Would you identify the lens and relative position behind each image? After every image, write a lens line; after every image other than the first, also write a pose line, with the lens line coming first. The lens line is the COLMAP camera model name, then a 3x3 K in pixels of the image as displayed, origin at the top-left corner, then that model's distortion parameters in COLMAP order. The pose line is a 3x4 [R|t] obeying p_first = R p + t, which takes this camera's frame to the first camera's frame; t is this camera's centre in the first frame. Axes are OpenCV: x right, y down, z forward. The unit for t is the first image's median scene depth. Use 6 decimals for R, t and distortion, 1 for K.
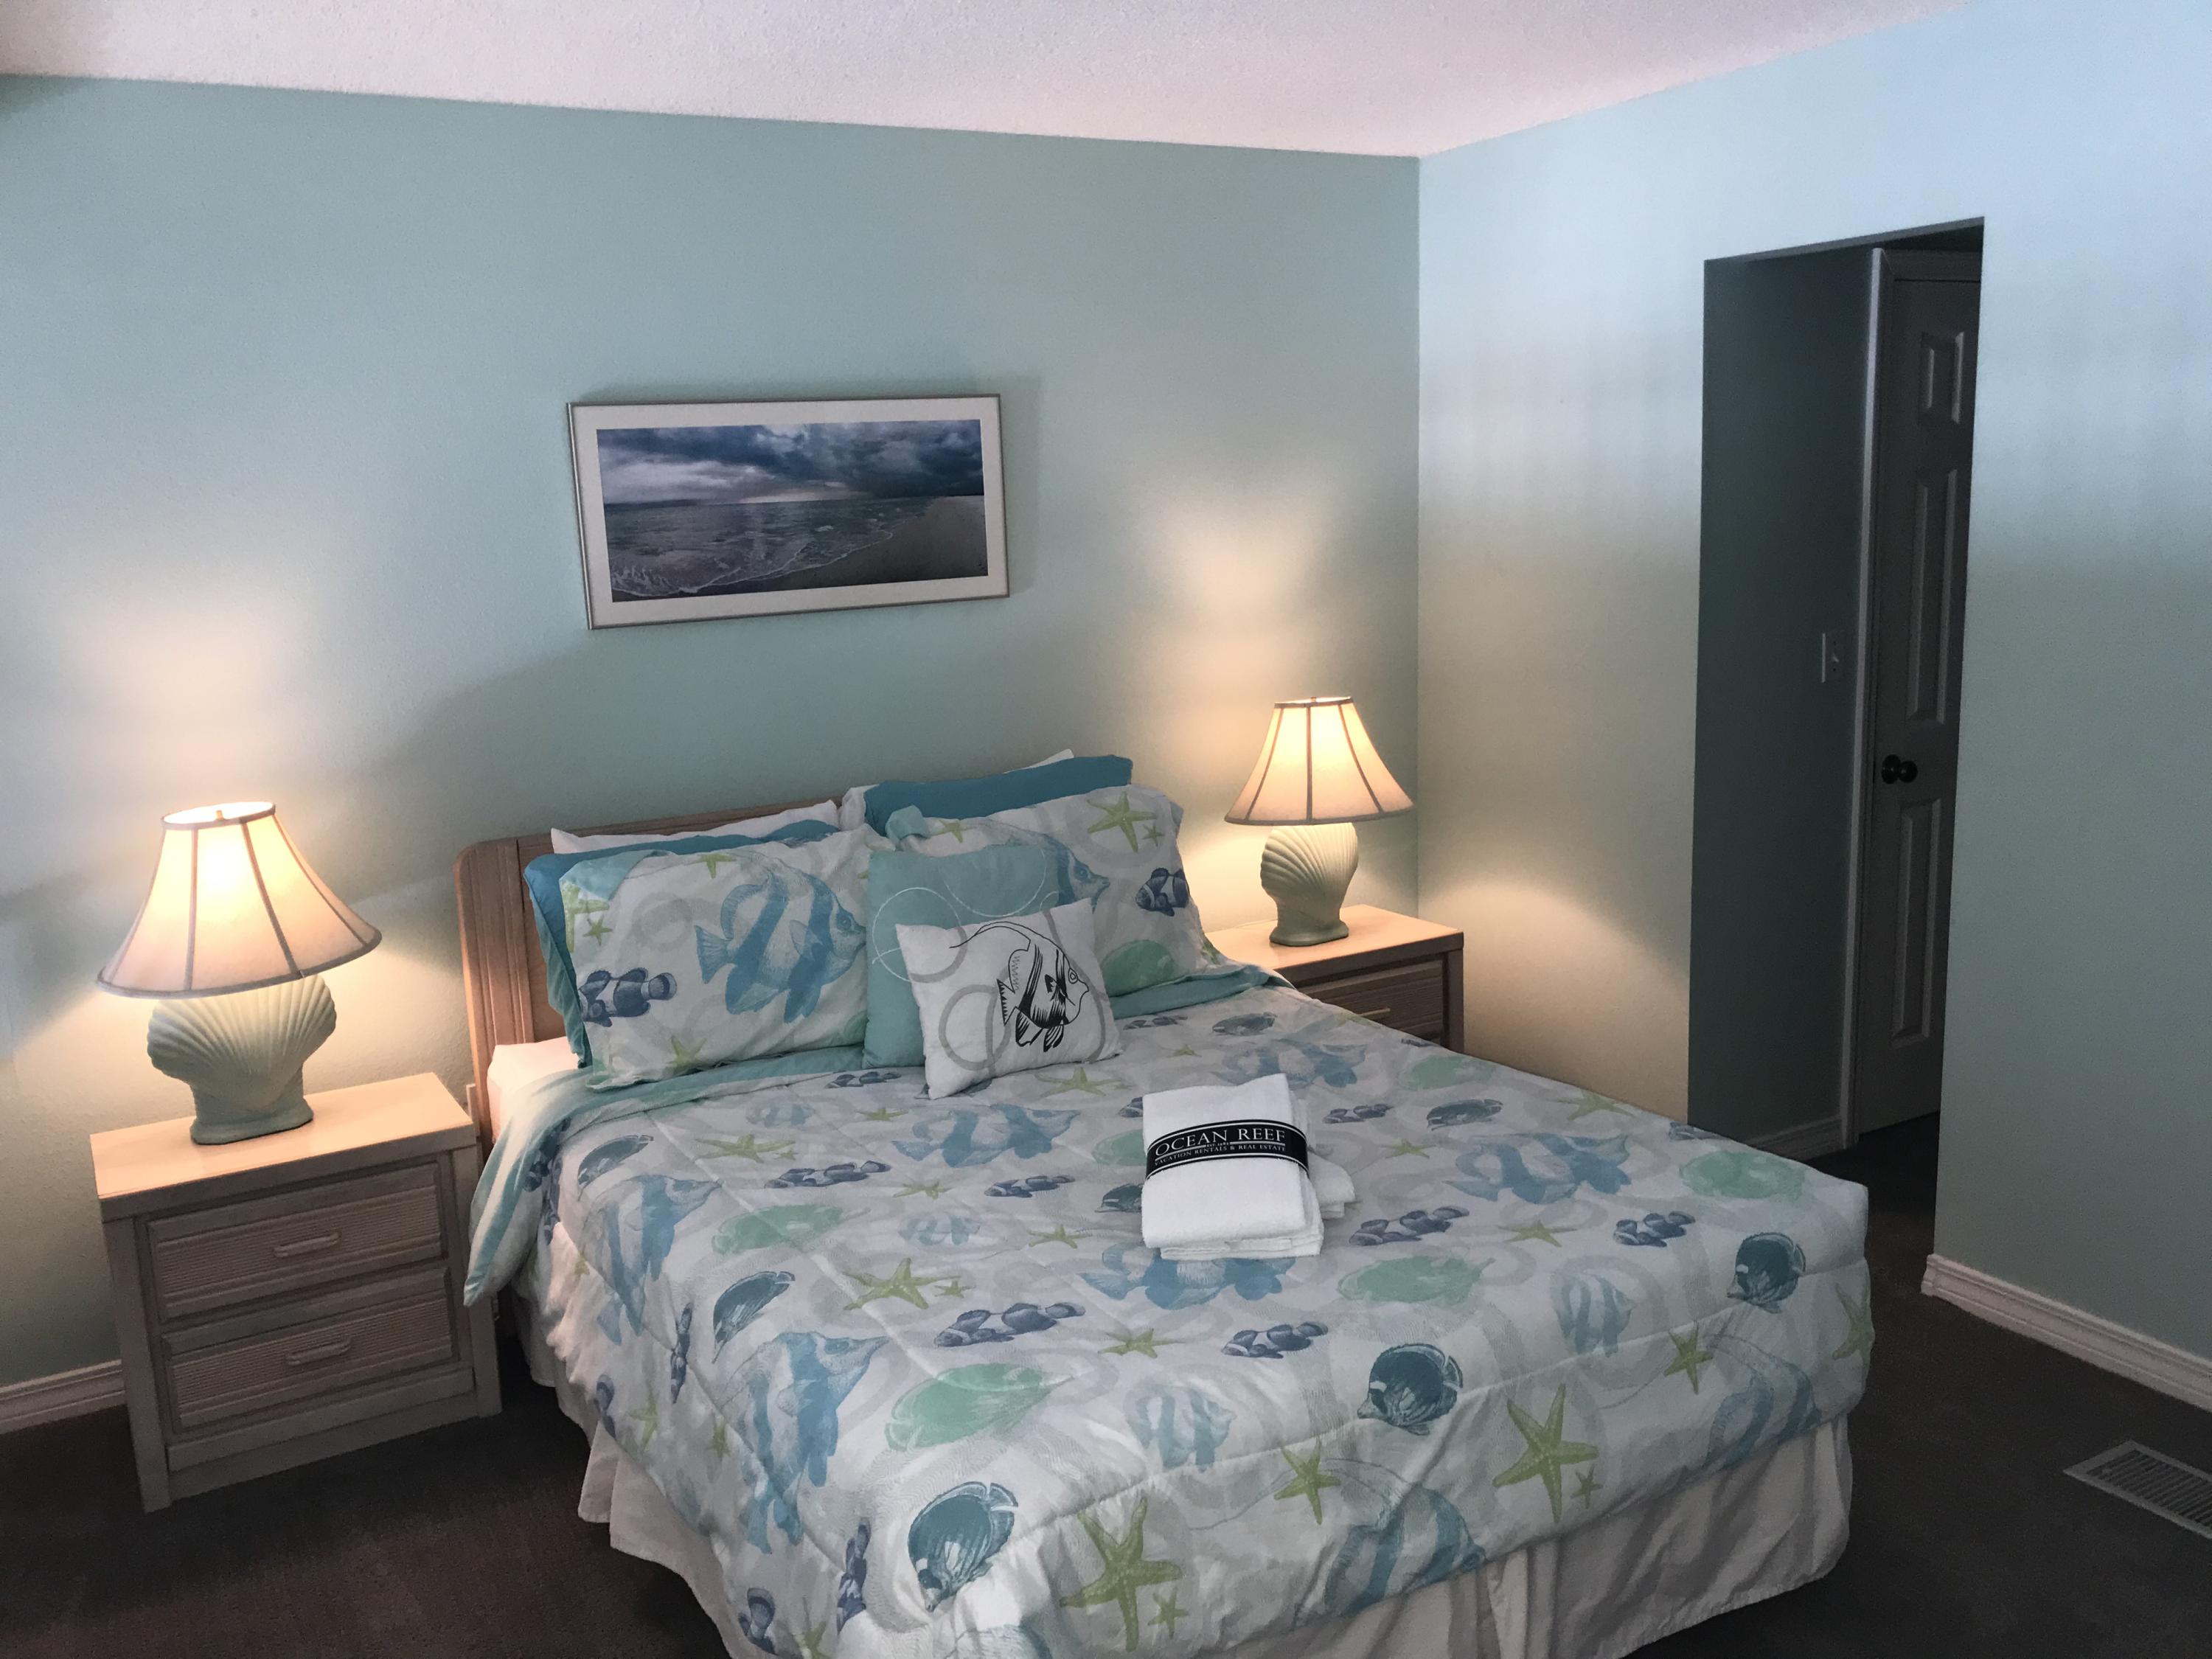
lens RADIAL K [[1817.1, 0, 1095.4], [0, 1817.1, 813.7], [0, 0, 1]] dist [0.069051, -0.085642]
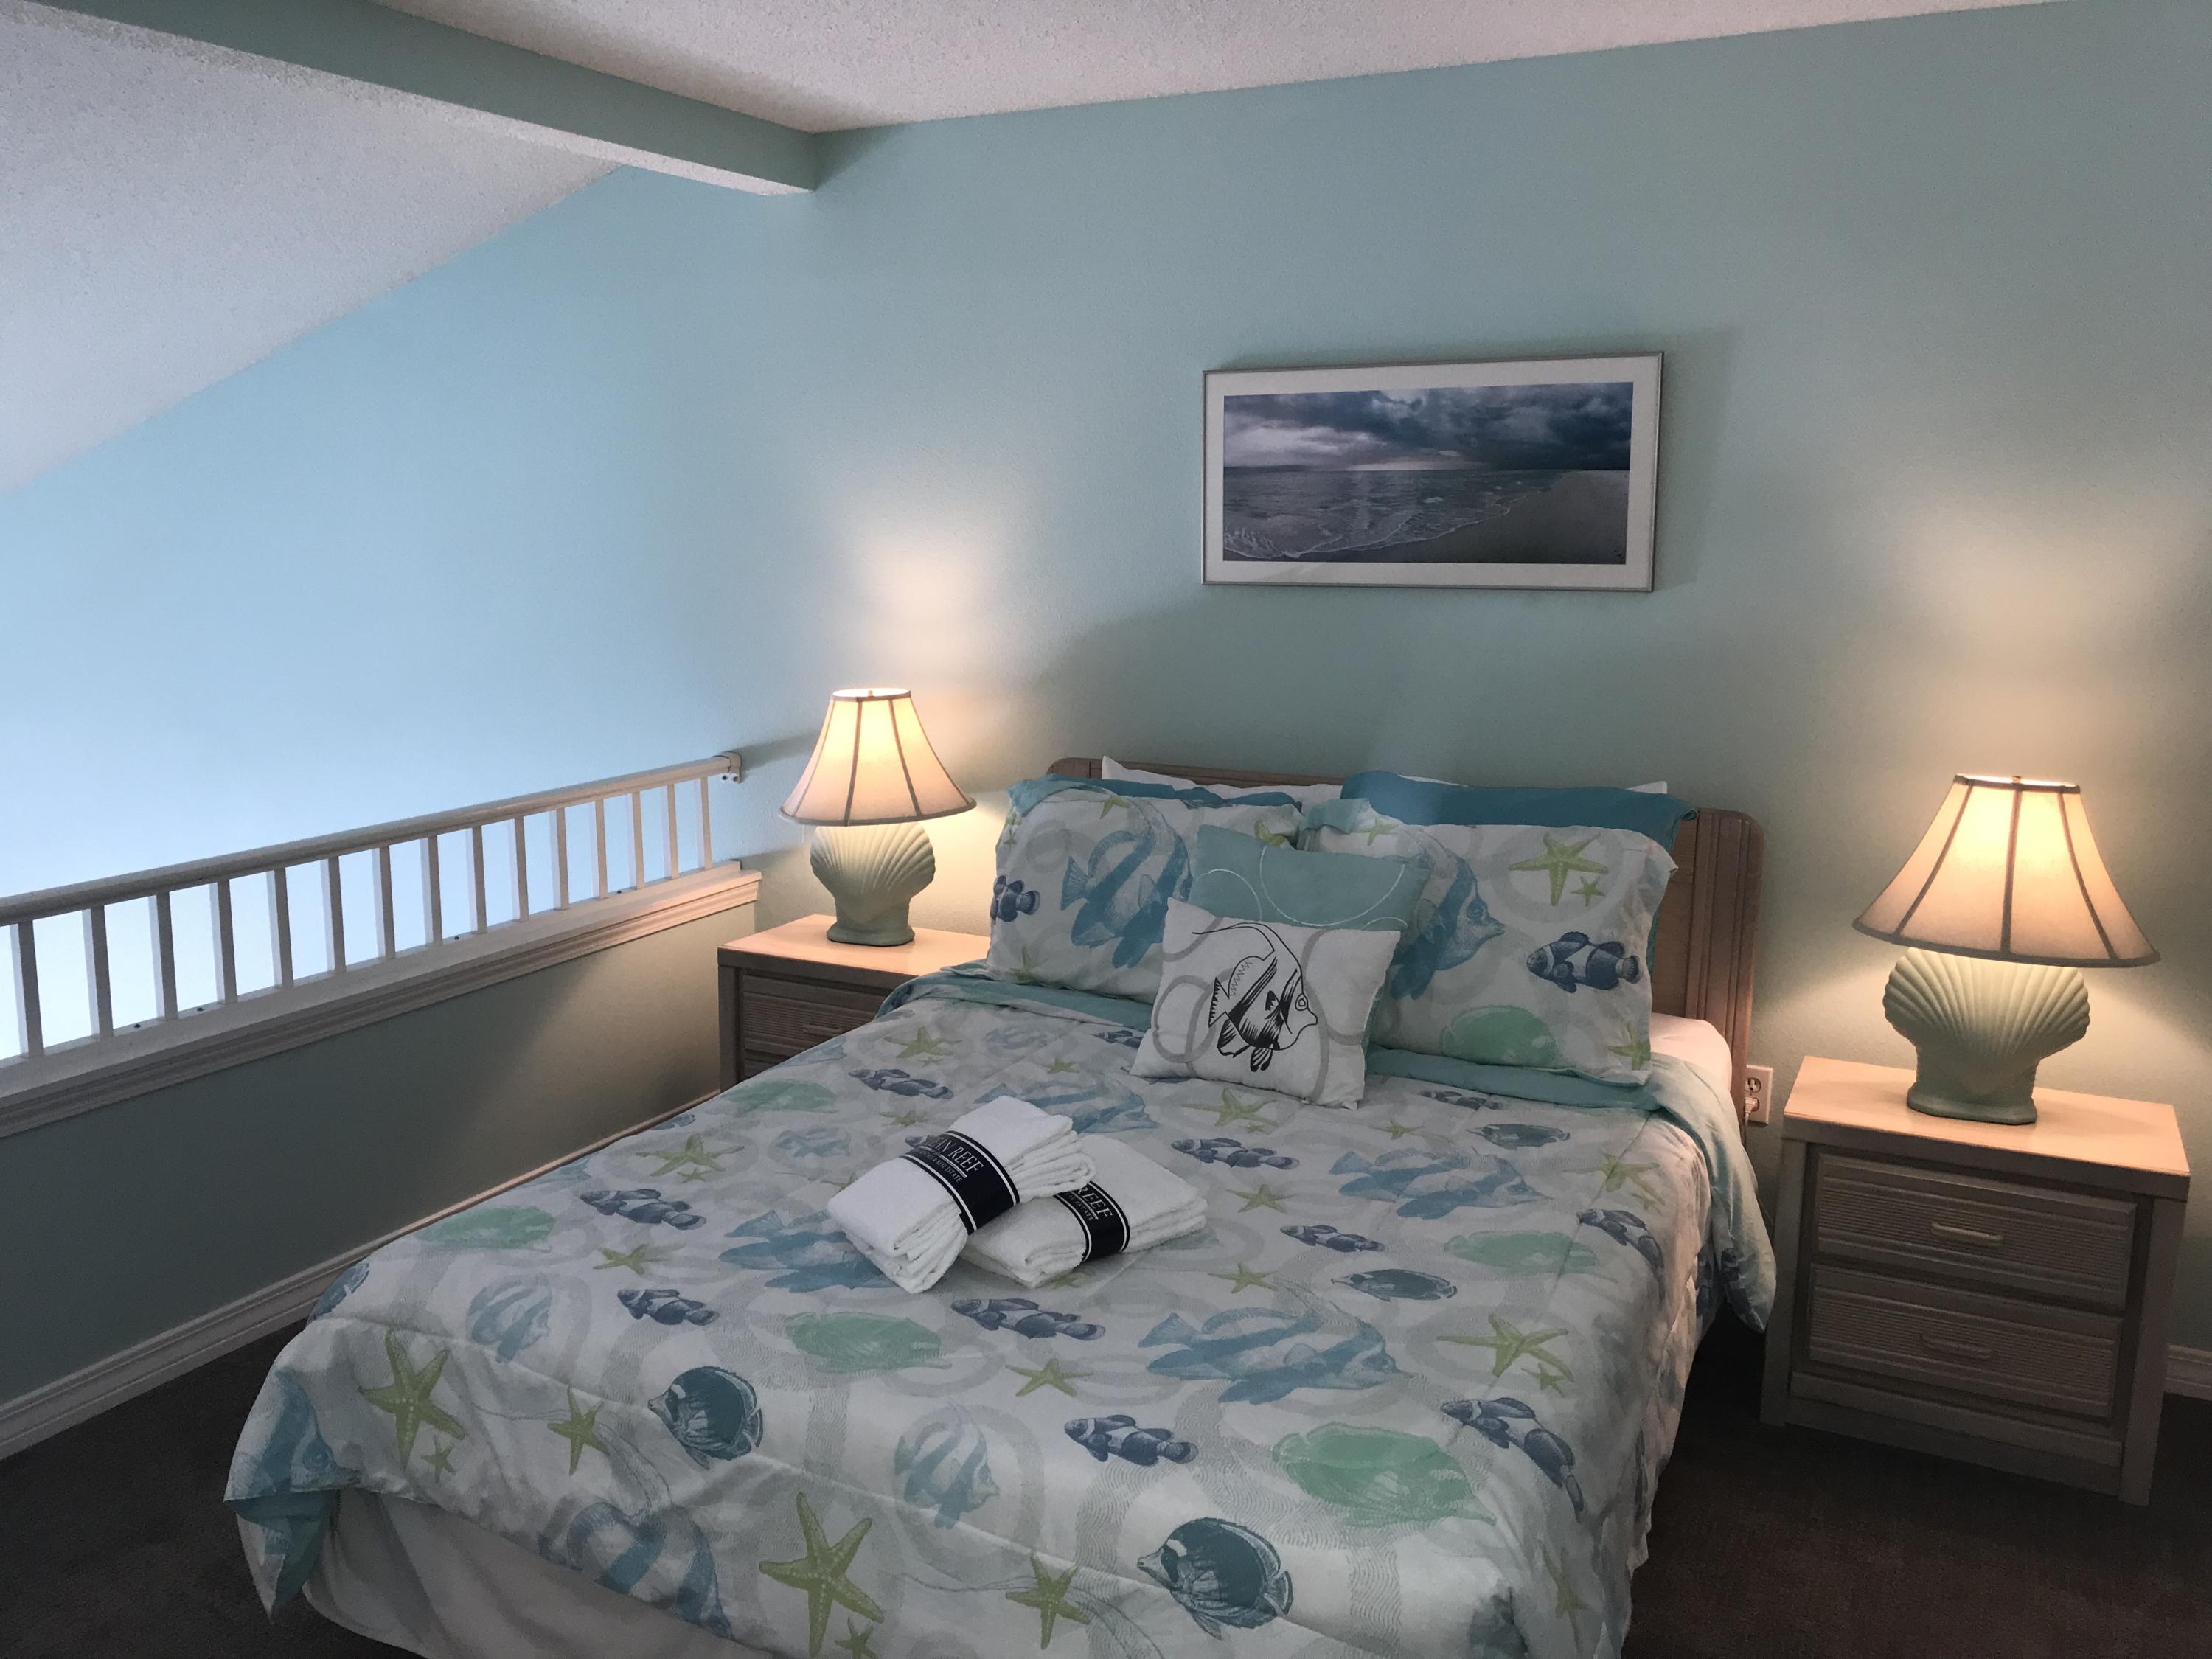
lens RADIAL K [[1817.1, 0, 1107.1], [0, 1817.1, 818.0], [0, 0, 1]] dist [0.069051, -0.085642]
pose [[0.538627, 0.191856, -0.820410, 0.664401], [-0.178137, 0.977648, 0.111673, -0.084352], [0.823498, 0.085995, 0.560764, 0.410524]]
